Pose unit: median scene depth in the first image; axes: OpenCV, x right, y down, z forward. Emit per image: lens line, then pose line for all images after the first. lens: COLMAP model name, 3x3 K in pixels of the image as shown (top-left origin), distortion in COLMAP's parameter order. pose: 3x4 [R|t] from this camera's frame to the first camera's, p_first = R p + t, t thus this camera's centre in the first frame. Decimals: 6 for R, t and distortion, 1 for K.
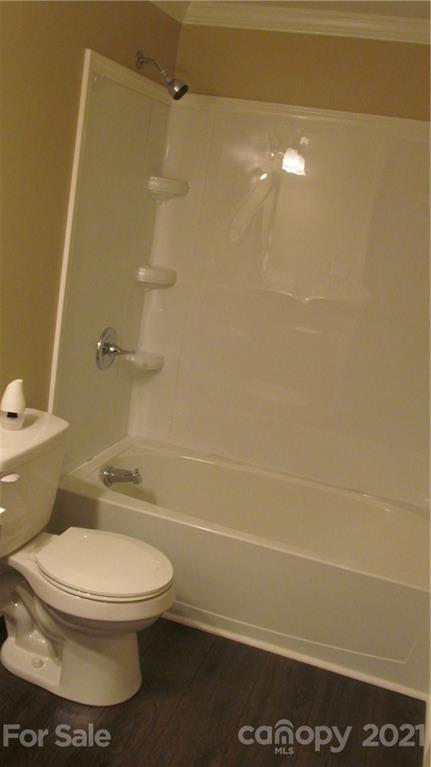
lens RADIAL K [[725.2, 0, 214.4], [0, 725.2, 382.6], [0, 0, 1]] dist [-0.047343, 0.000000]
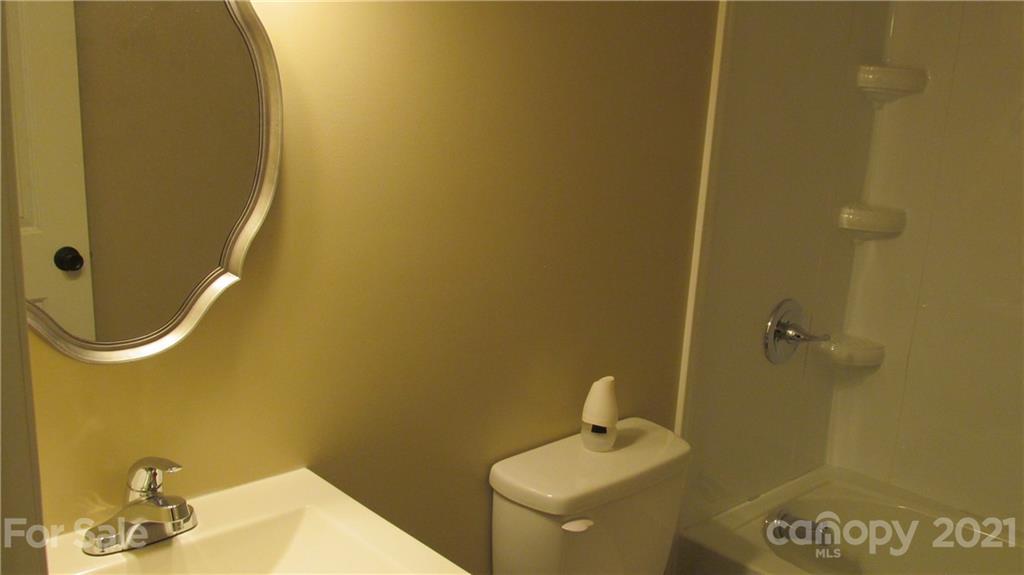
lens RADIAL K [[968.2, 0, 513.6], [0, 968.2, 290.8], [0, 0, 1]] dist [-0.047343, 0.000000]
pose [[0.871106, 0.018676, -0.490740, 0.063778], [-0.054623, 0.996761, -0.059026, -0.017847], [0.488048, 0.078224, 0.869304, 0.117624]]
